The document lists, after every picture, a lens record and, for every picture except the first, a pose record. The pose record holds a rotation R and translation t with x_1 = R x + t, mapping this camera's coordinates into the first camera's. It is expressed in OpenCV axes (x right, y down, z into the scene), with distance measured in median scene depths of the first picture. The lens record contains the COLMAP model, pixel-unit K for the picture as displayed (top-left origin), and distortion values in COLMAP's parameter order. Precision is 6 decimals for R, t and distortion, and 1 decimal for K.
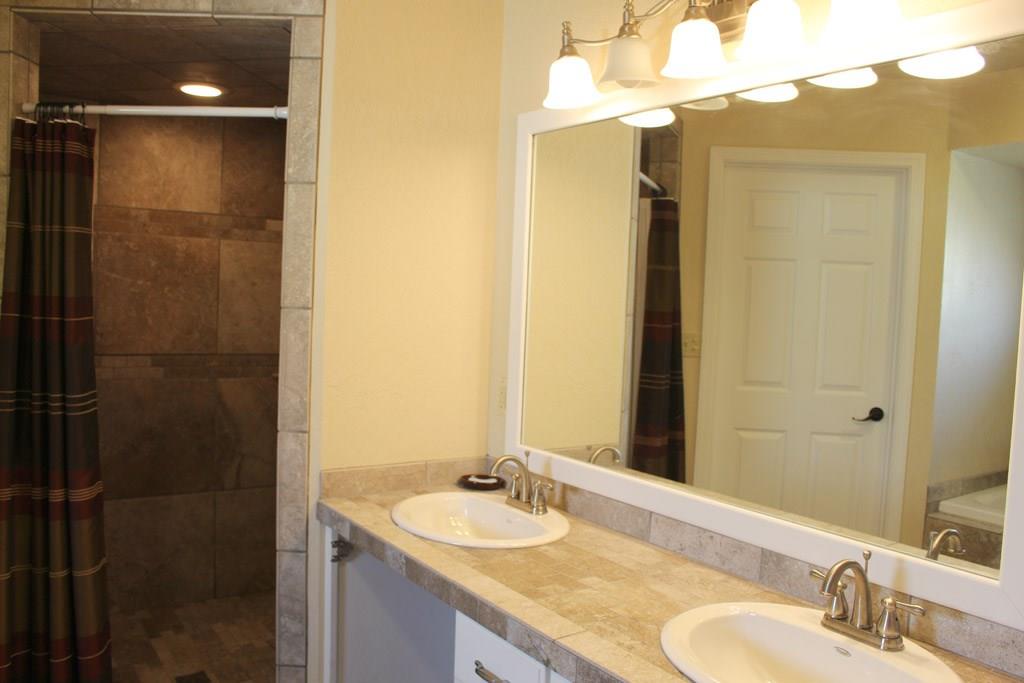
lens RADIAL K [[844.2, 0, 518.3], [0, 844.2, 340.3], [0, 0, 1]] dist [-0.159795, 0.128436]
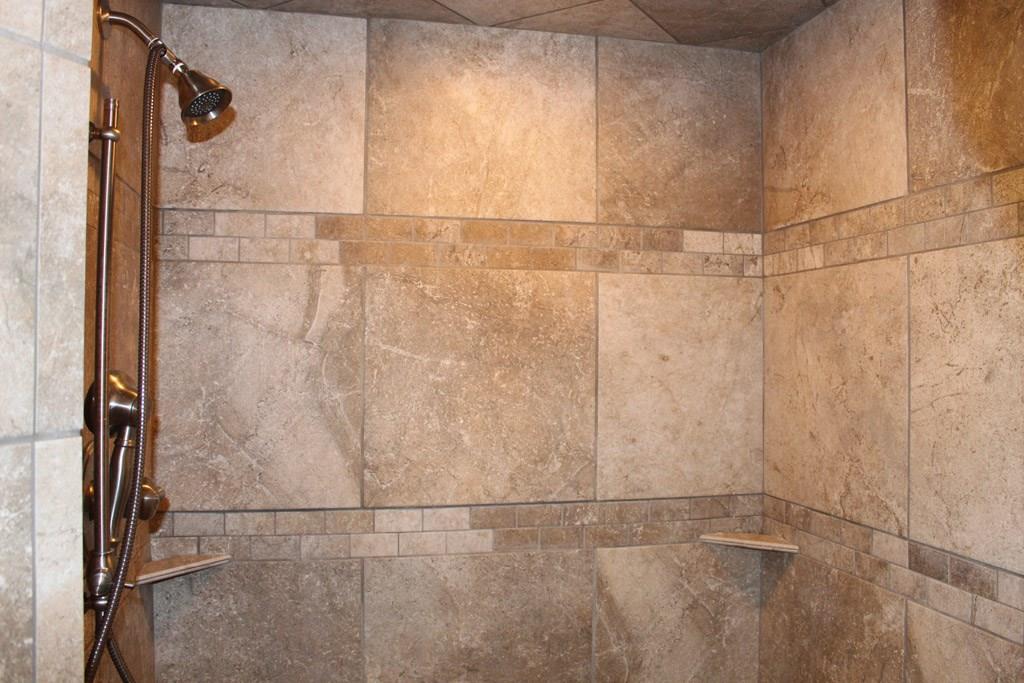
lens RADIAL K [[844.2, 0, 514.8], [0, 844.2, 339.2], [0, 0, 1]] dist [-0.159795, 0.128436]
pose [[0.920958, -0.040172, -0.387584, -0.210876], [0.010429, 0.996856, -0.078541, -0.041776], [0.389521, 0.068291, 0.918482, 0.514397]]
